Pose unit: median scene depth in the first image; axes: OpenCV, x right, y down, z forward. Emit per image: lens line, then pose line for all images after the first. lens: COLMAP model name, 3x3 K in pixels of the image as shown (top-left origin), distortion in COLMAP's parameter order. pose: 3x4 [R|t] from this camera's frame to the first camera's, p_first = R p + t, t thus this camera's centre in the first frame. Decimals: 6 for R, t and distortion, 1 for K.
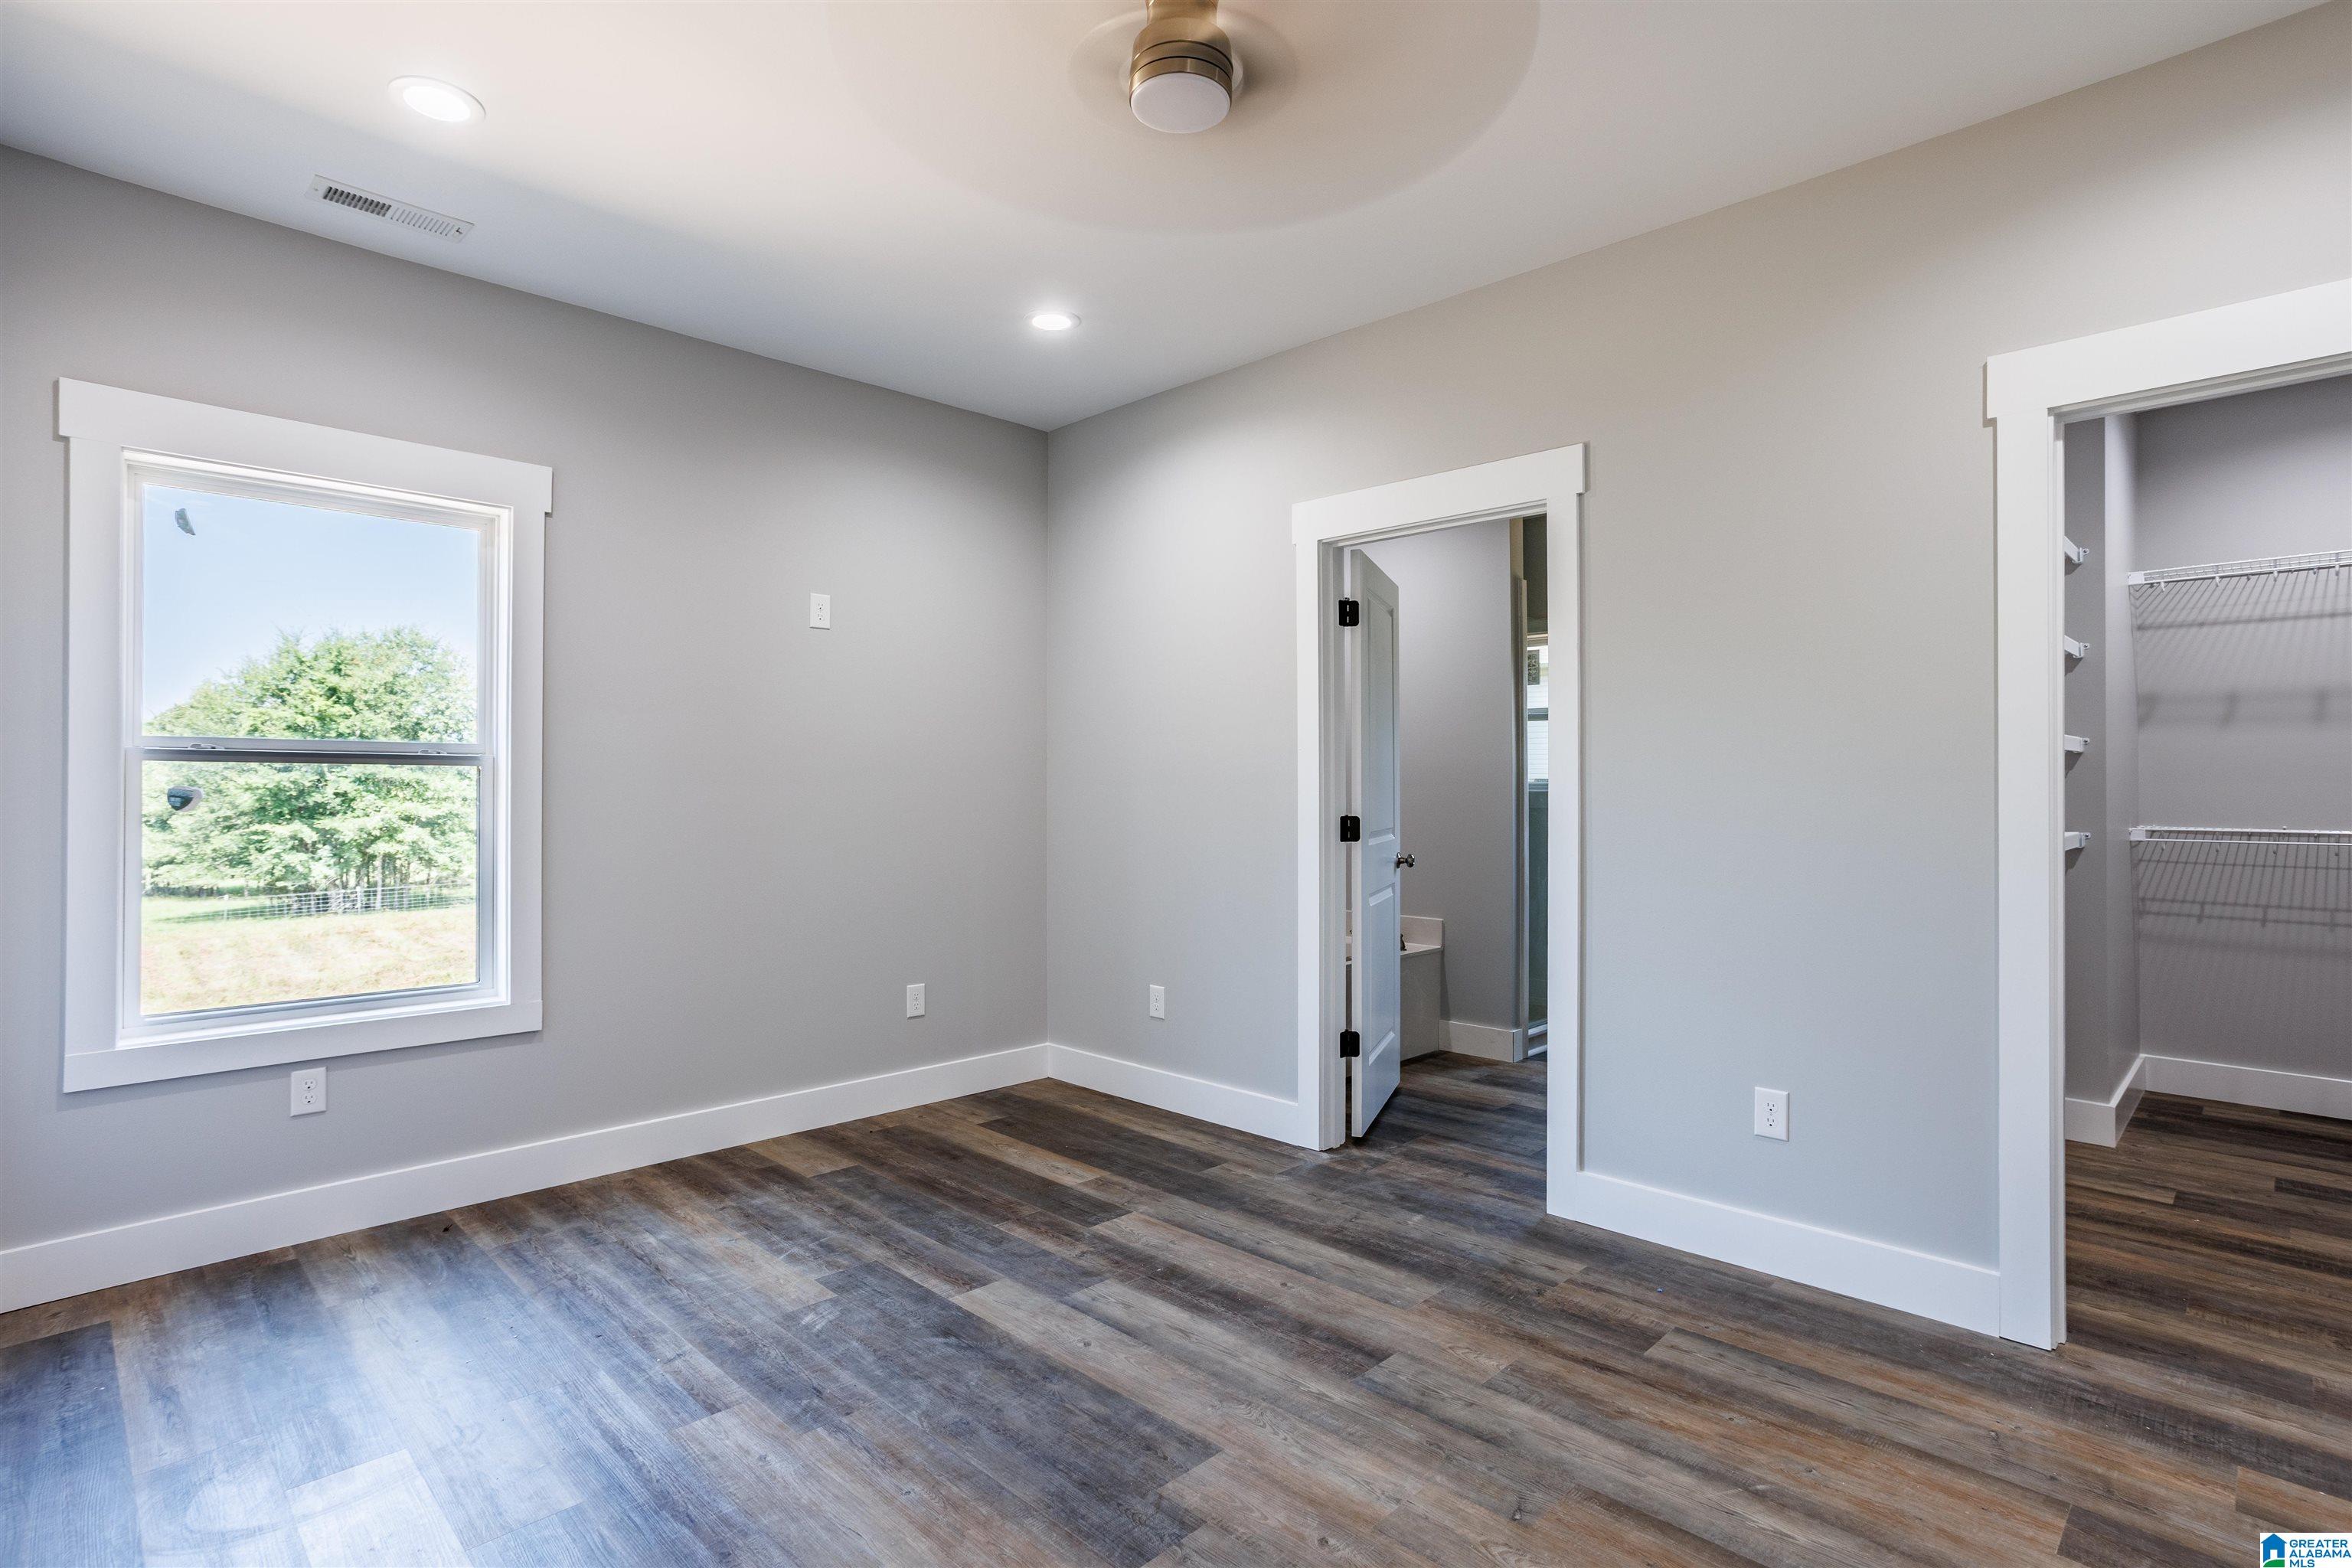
lens RADIAL K [[1172.8, 0, 1173.3], [0, 1172.8, 783.3], [0, 0, 1]] dist [-0.035226, 0.021195]
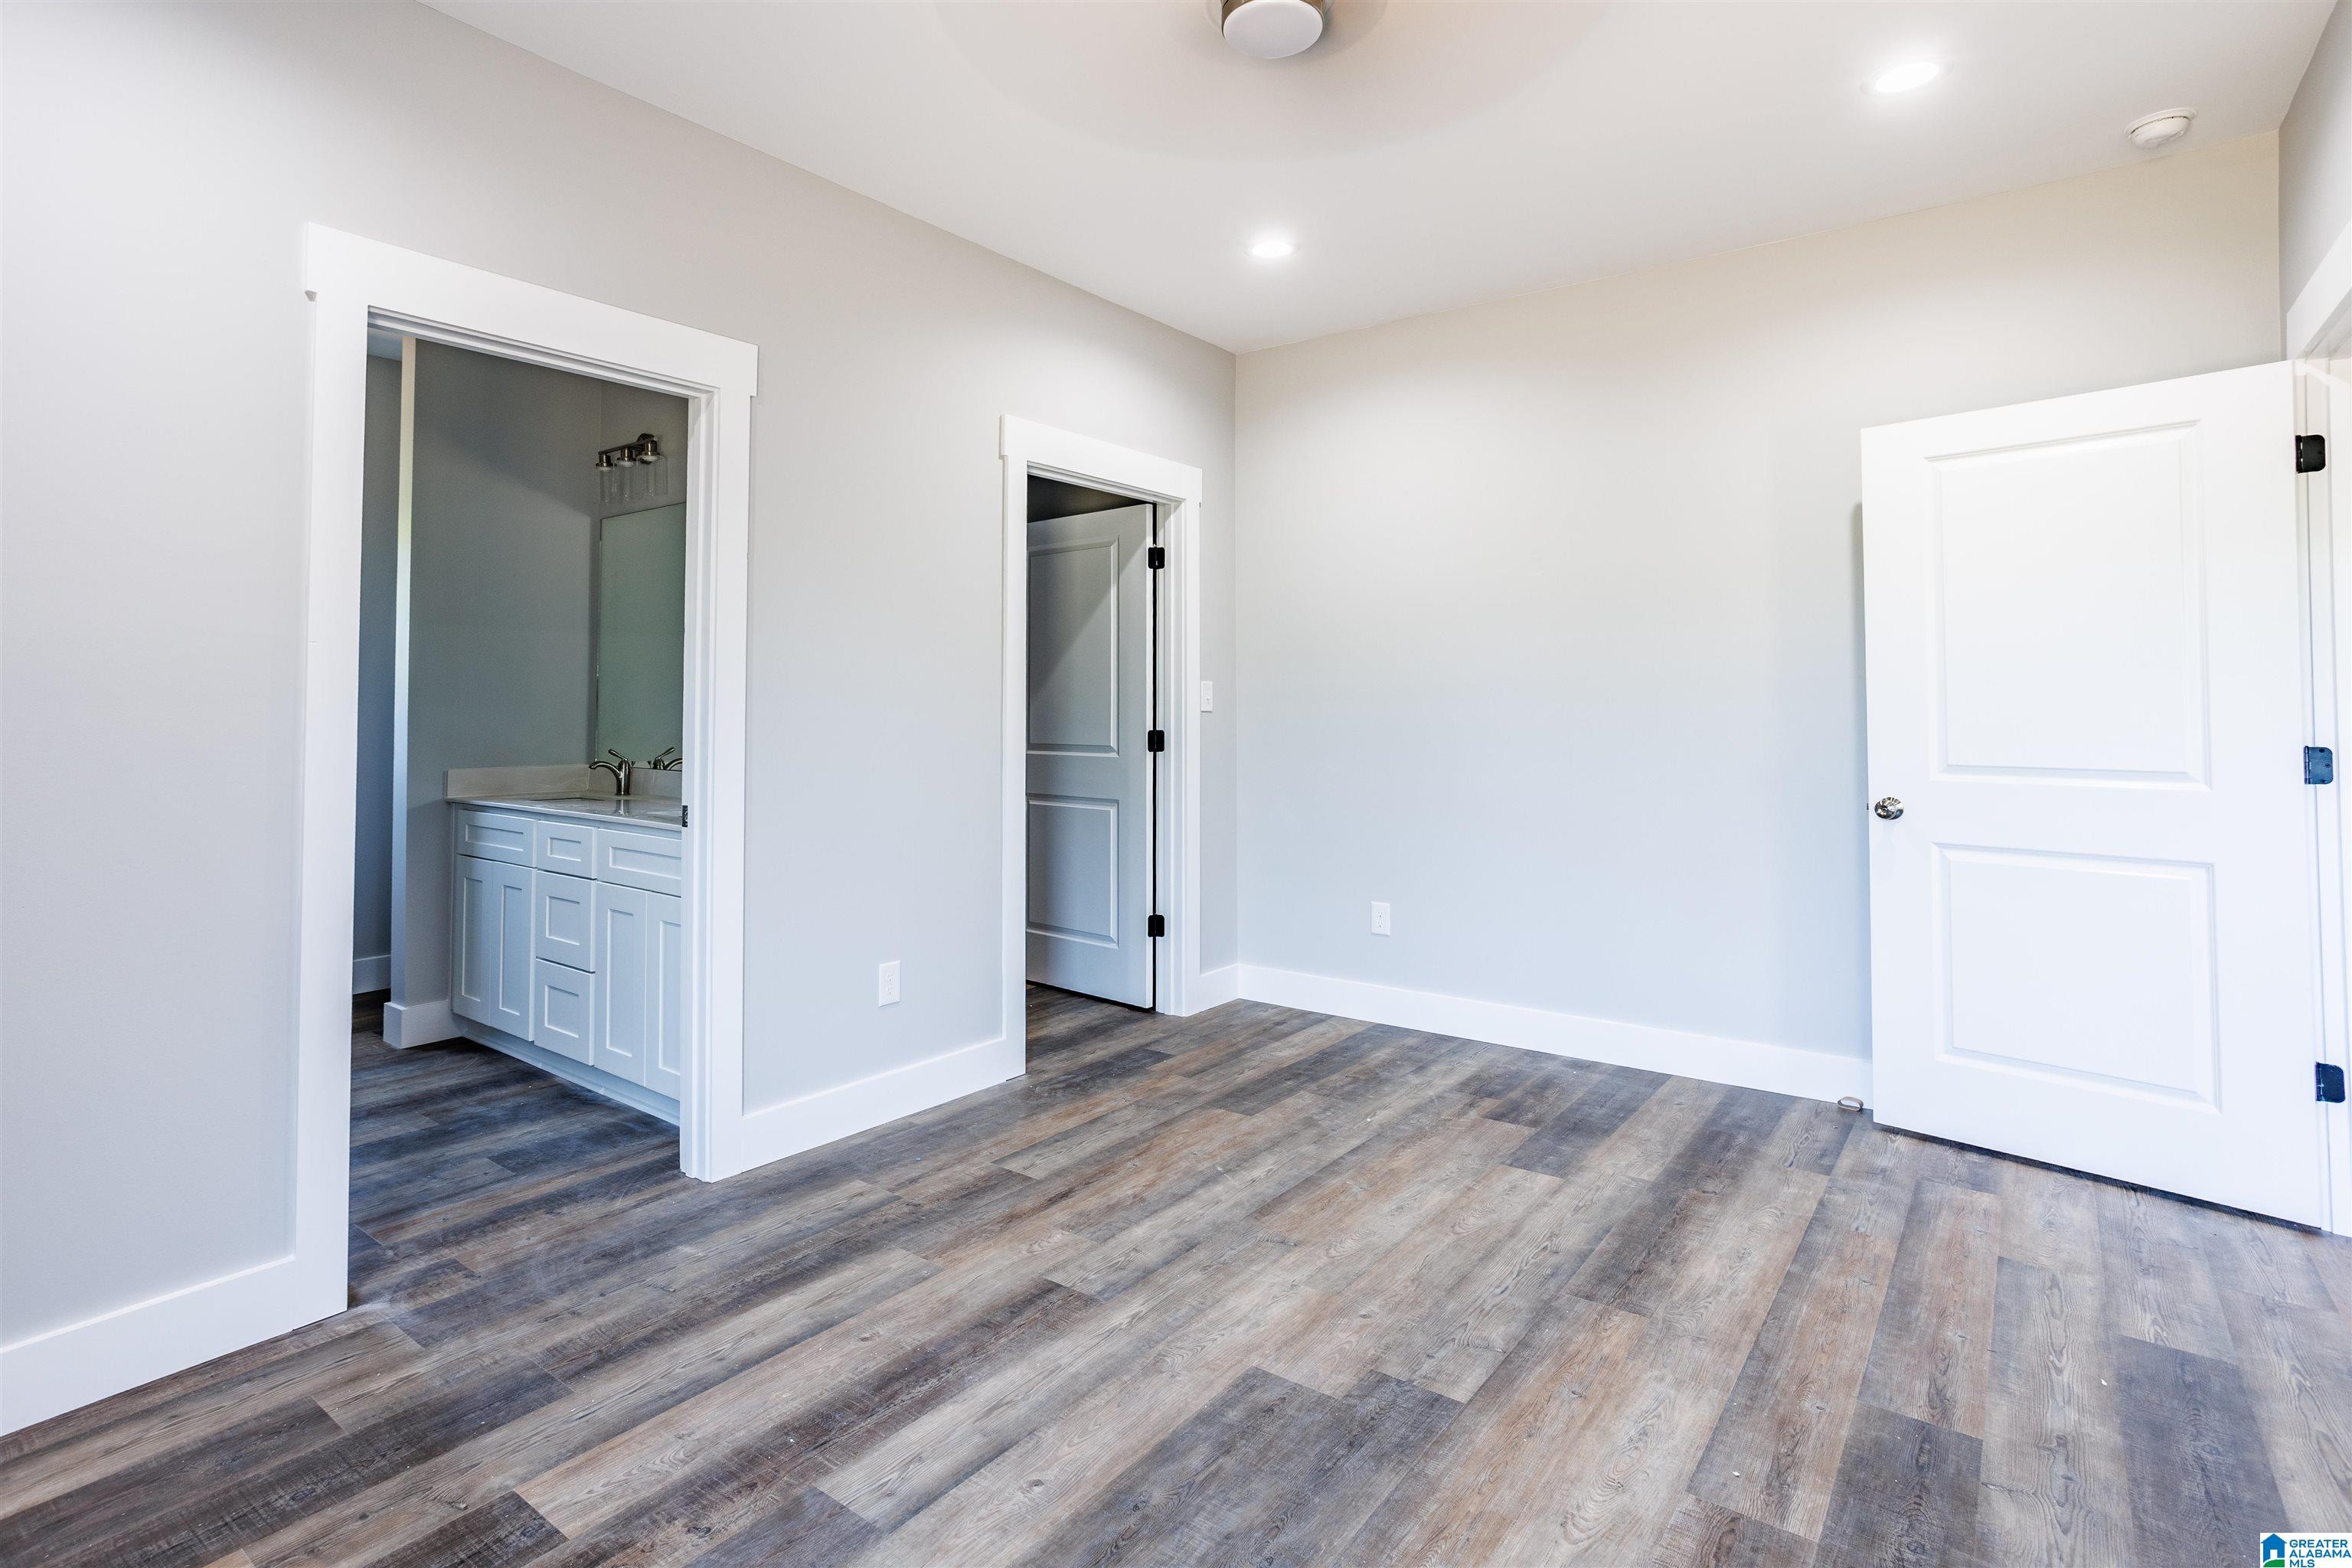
lens RADIAL K [[1172.8, 0, 1146.5], [0, 1172.8, 669.4], [0, 0, 1]] dist [-0.035226, 0.021195]
pose [[-0.125067, 0.034017, 0.991565, -0.663468], [-0.003851, 0.999388, -0.034771, 0.007456], [-0.992141, -0.008167, -0.124860, 0.849247]]
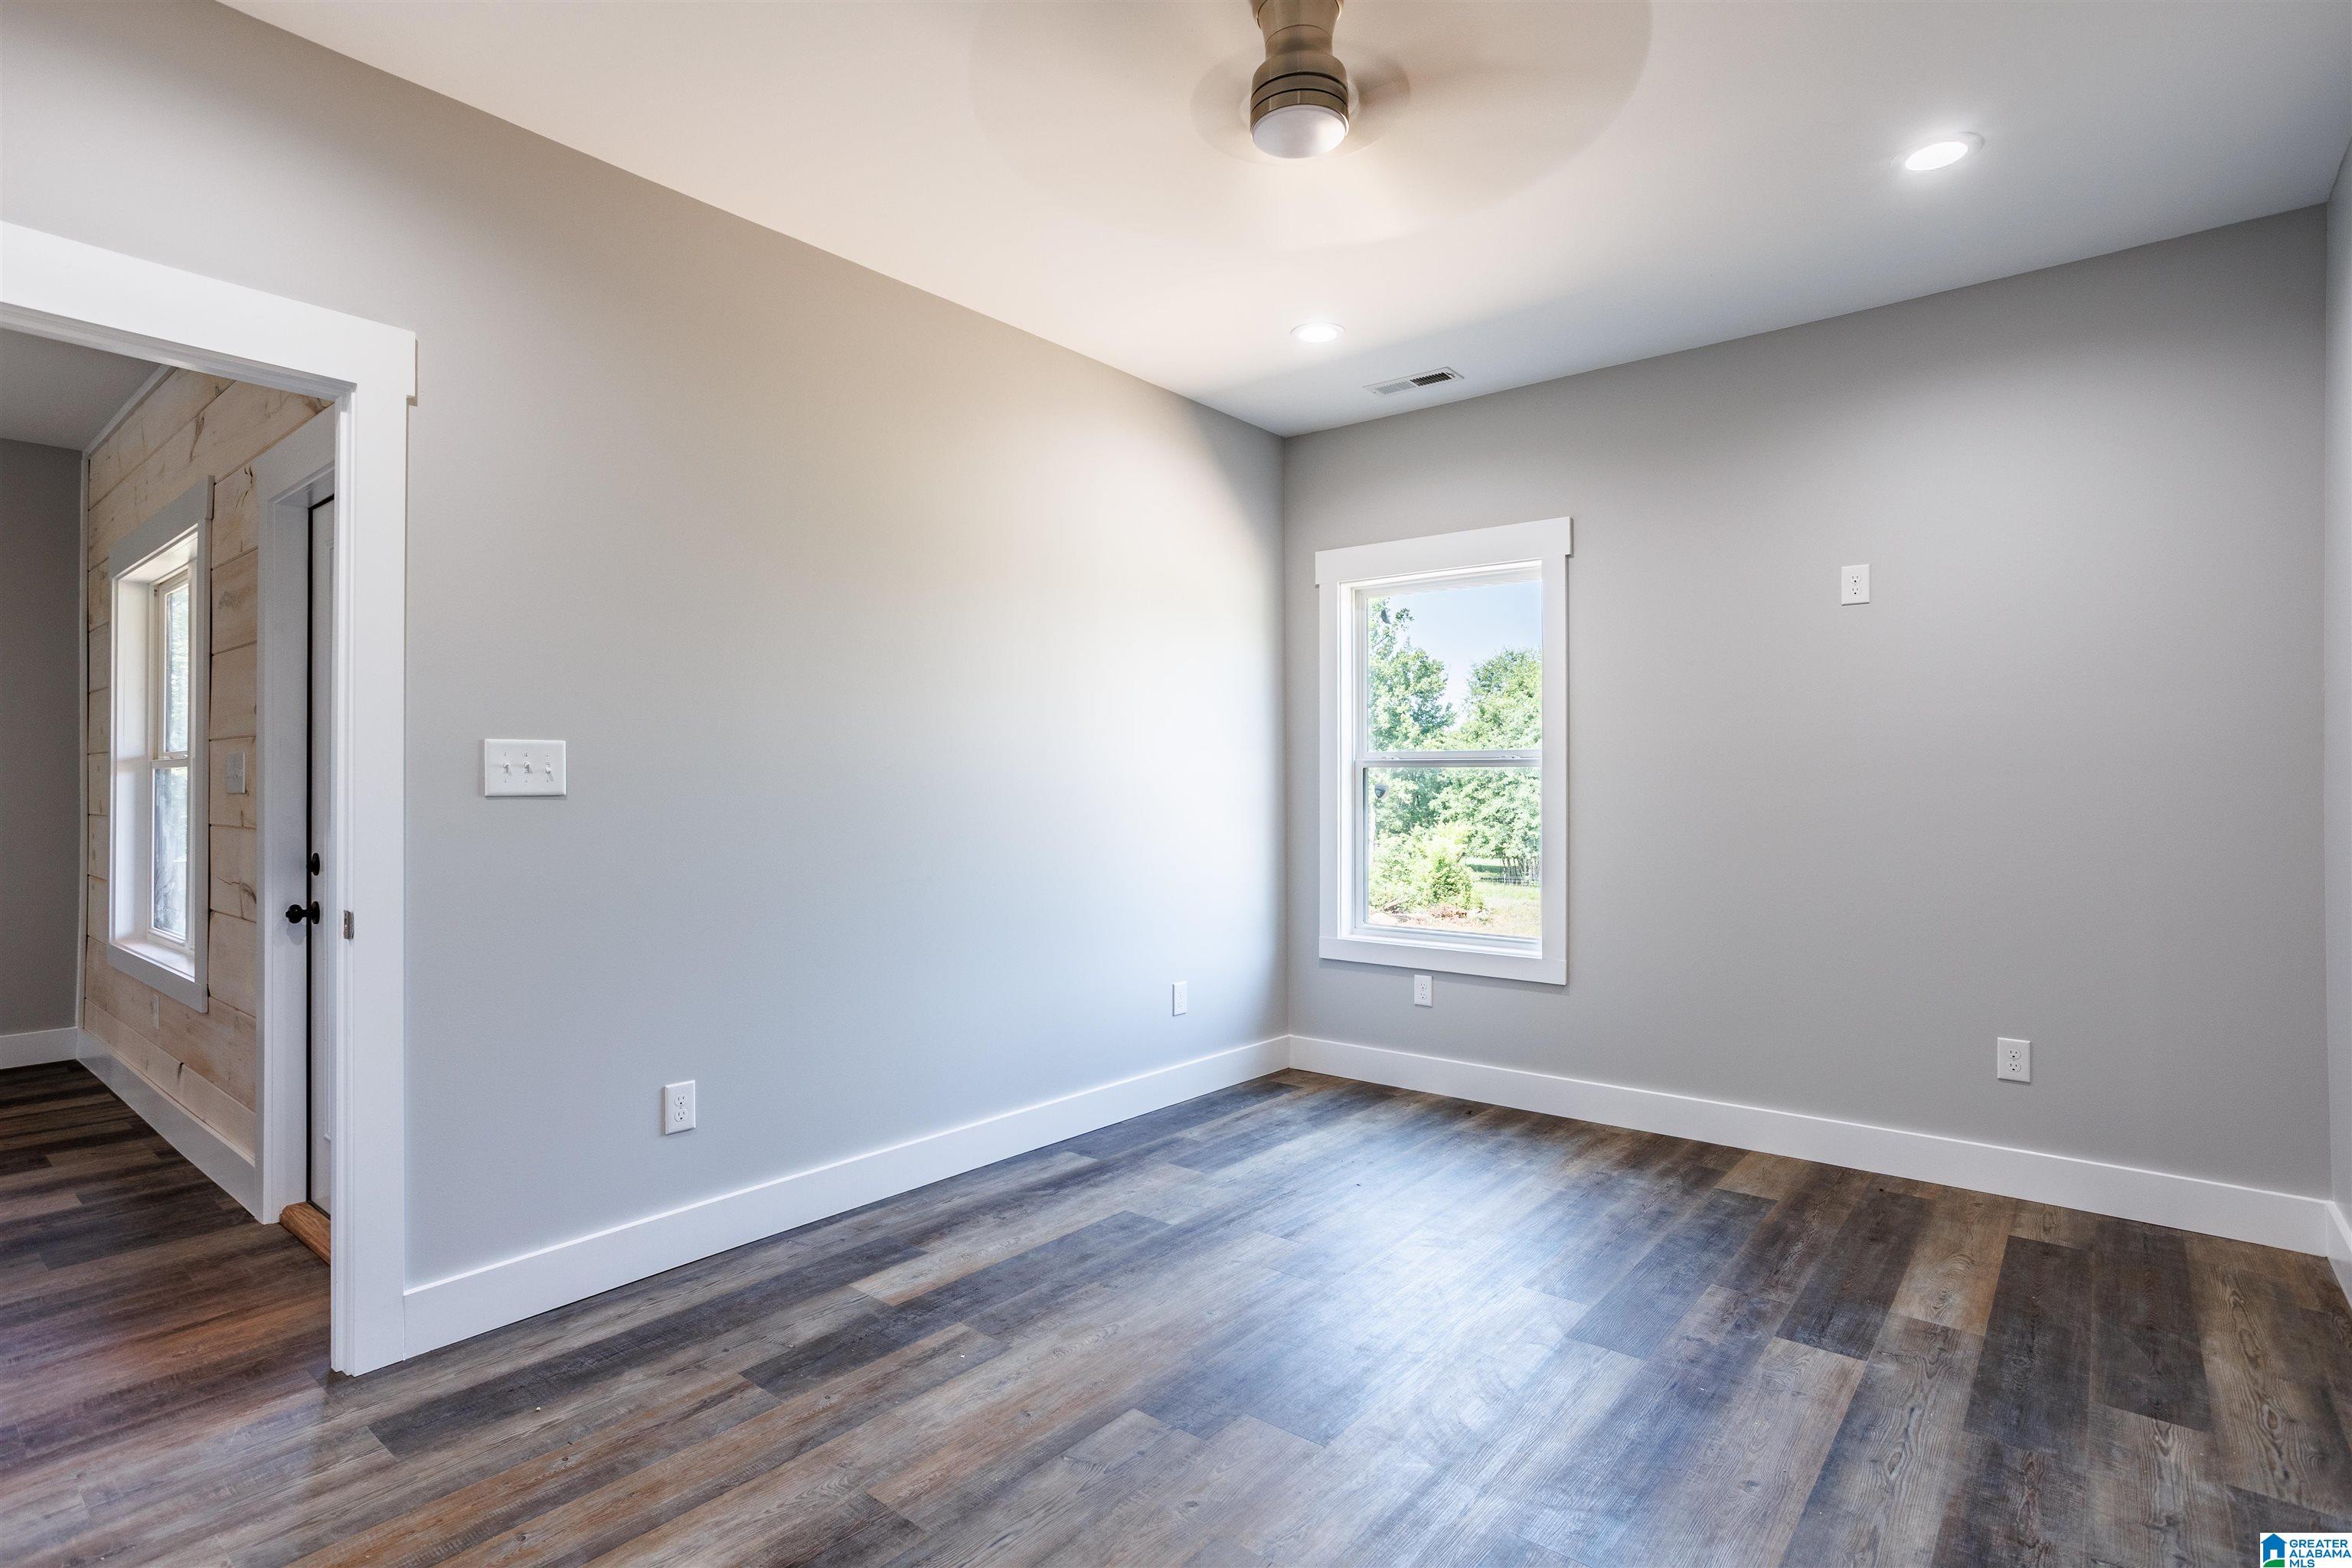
lens RADIAL K [[1172.8, 0, 1145.1], [0, 1172.8, 774.0], [0, 0, 1]] dist [-0.035226, 0.021195]
pose [[0.070331, -0.010275, -0.997471, 0.721227], [0.005244, 0.999937, -0.009931, 0.002801], [0.997510, -0.004532, 0.070380, 0.542253]]
